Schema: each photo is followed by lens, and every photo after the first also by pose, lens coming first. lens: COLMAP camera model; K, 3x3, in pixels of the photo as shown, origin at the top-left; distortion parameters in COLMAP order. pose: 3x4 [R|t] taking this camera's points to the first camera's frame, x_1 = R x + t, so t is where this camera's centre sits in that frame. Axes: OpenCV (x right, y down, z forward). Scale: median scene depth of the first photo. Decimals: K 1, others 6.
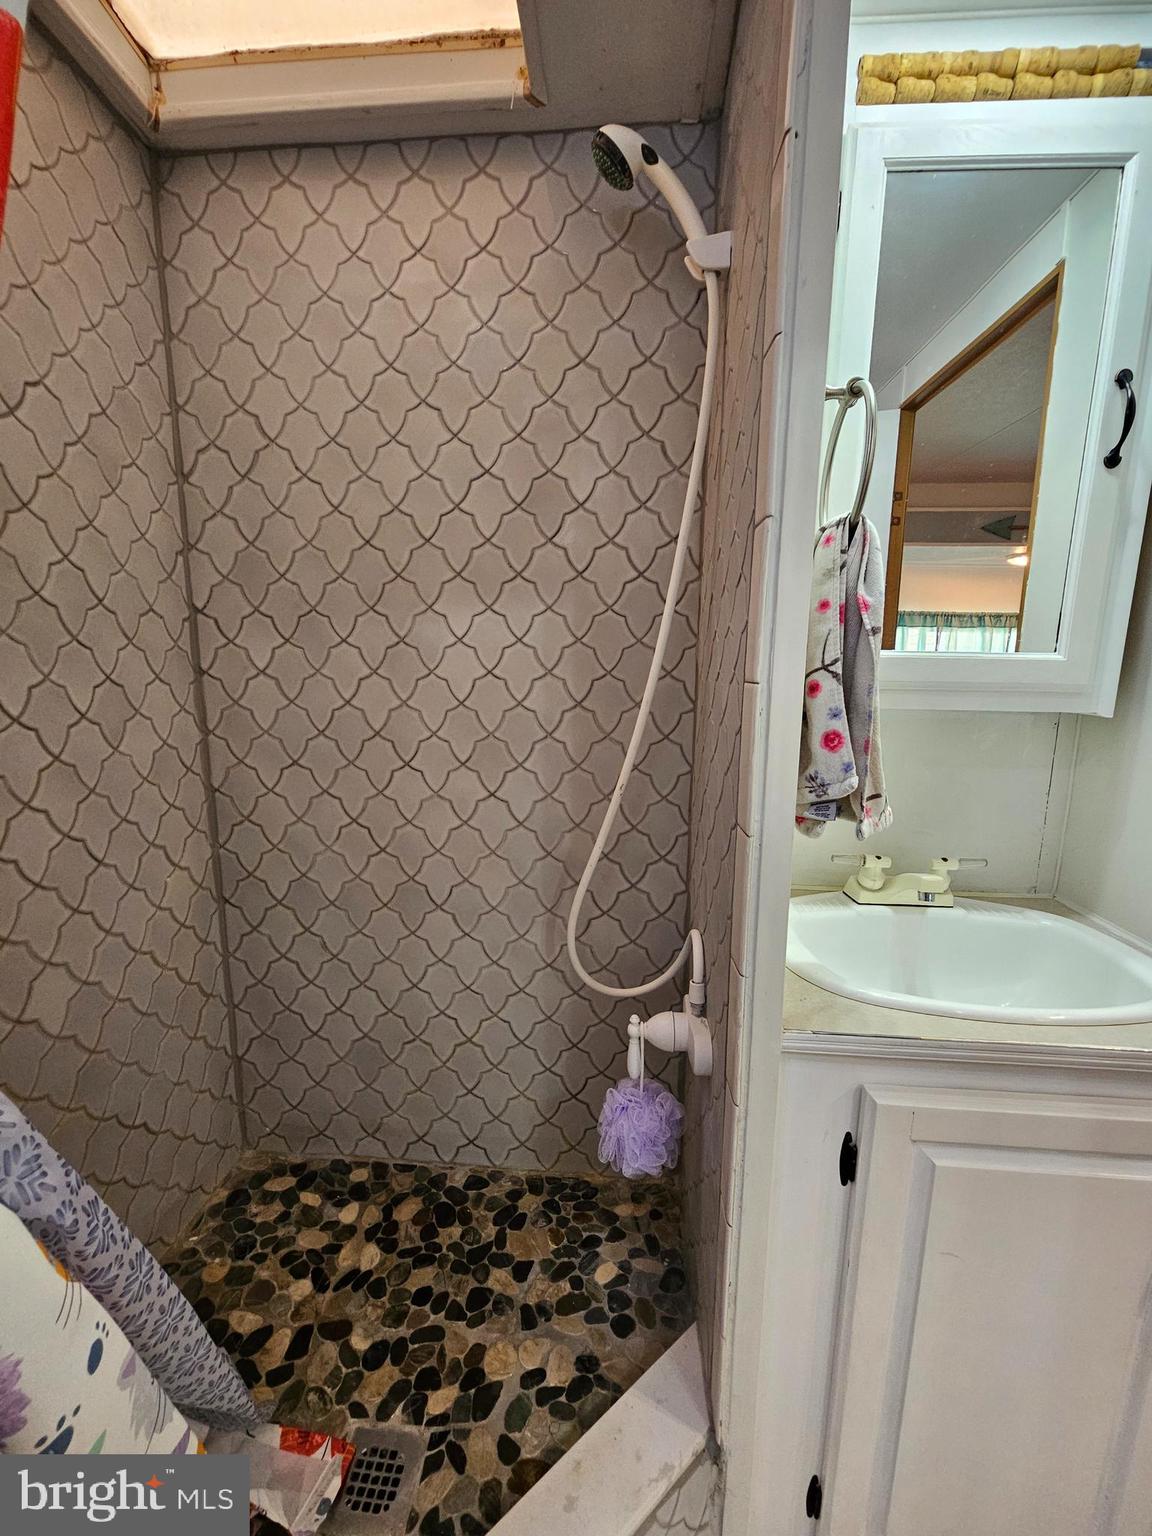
lens RADIAL K [[629.1, 0, 576.1], [0, 629.1, 765.3], [0, 0, 1]] dist [-0.000905, -0.000487]
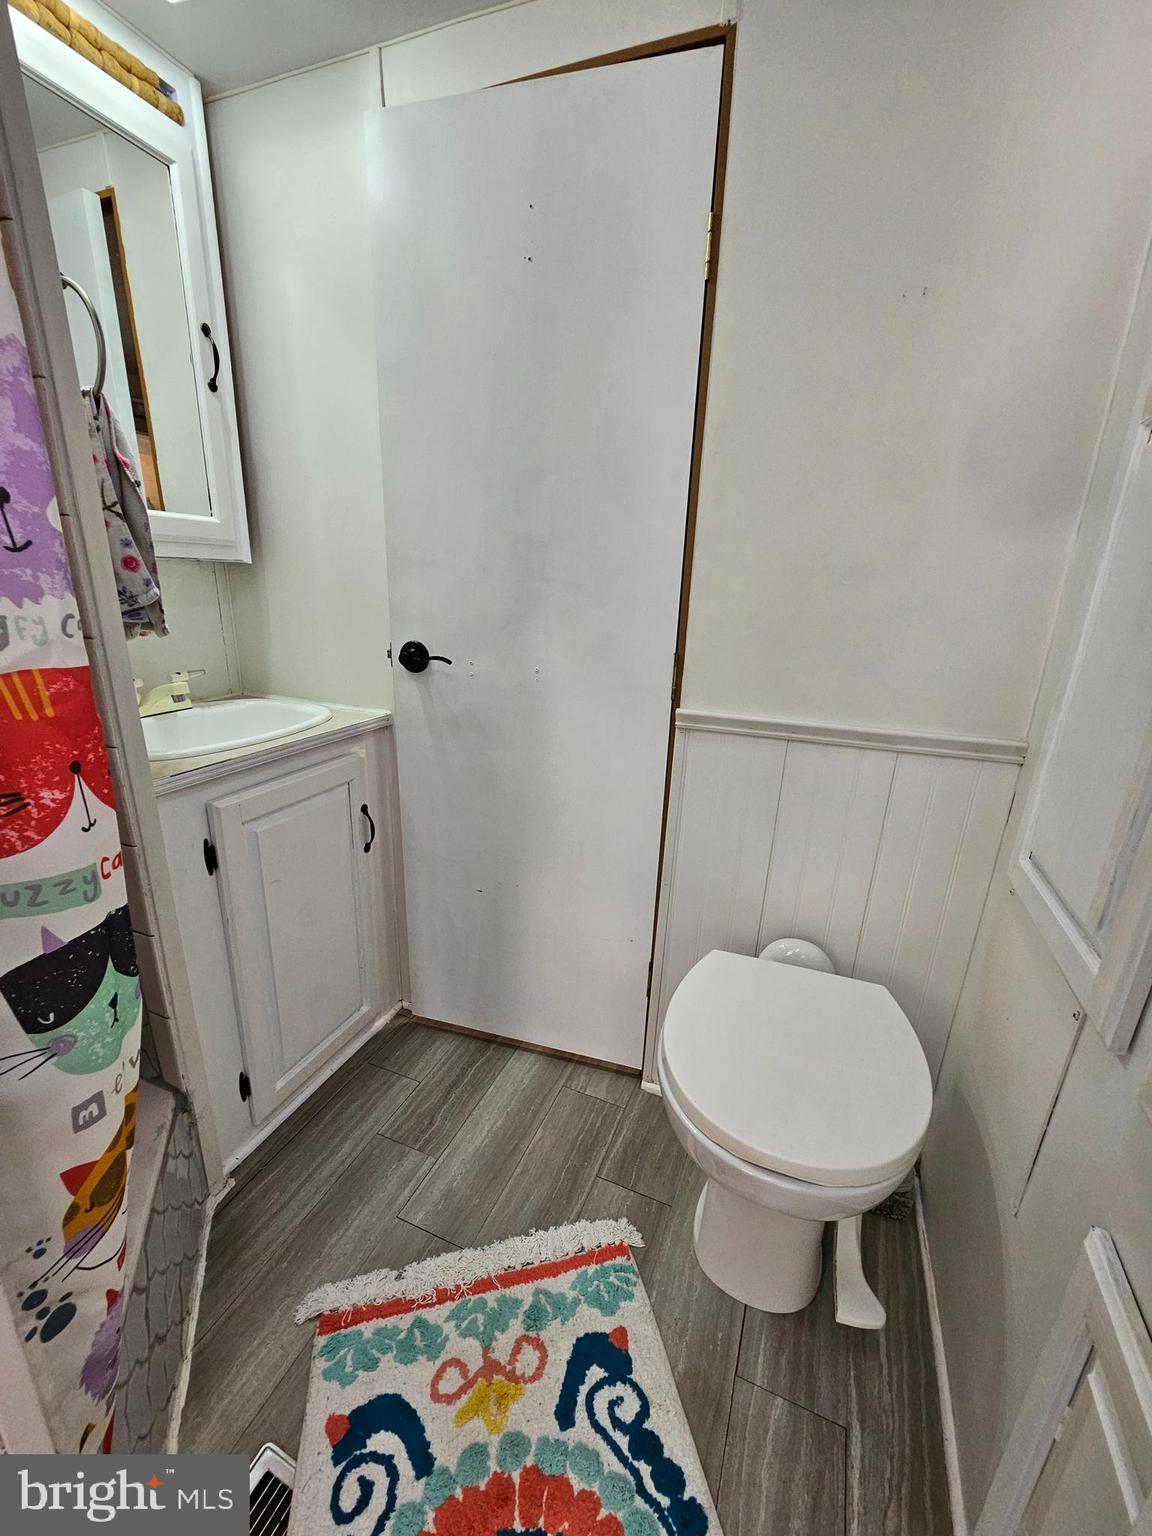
lens RADIAL K [[629.1, 0, 573.4], [0, 629.1, 768.4], [0, 0, 1]] dist [-0.000905, -0.000487]
pose [[0.300112, -0.288645, 0.909185, -0.646605], [0.132168, 0.956509, 0.260042, 0.150365], [-0.944703, 0.042123, 0.325209, -0.344537]]
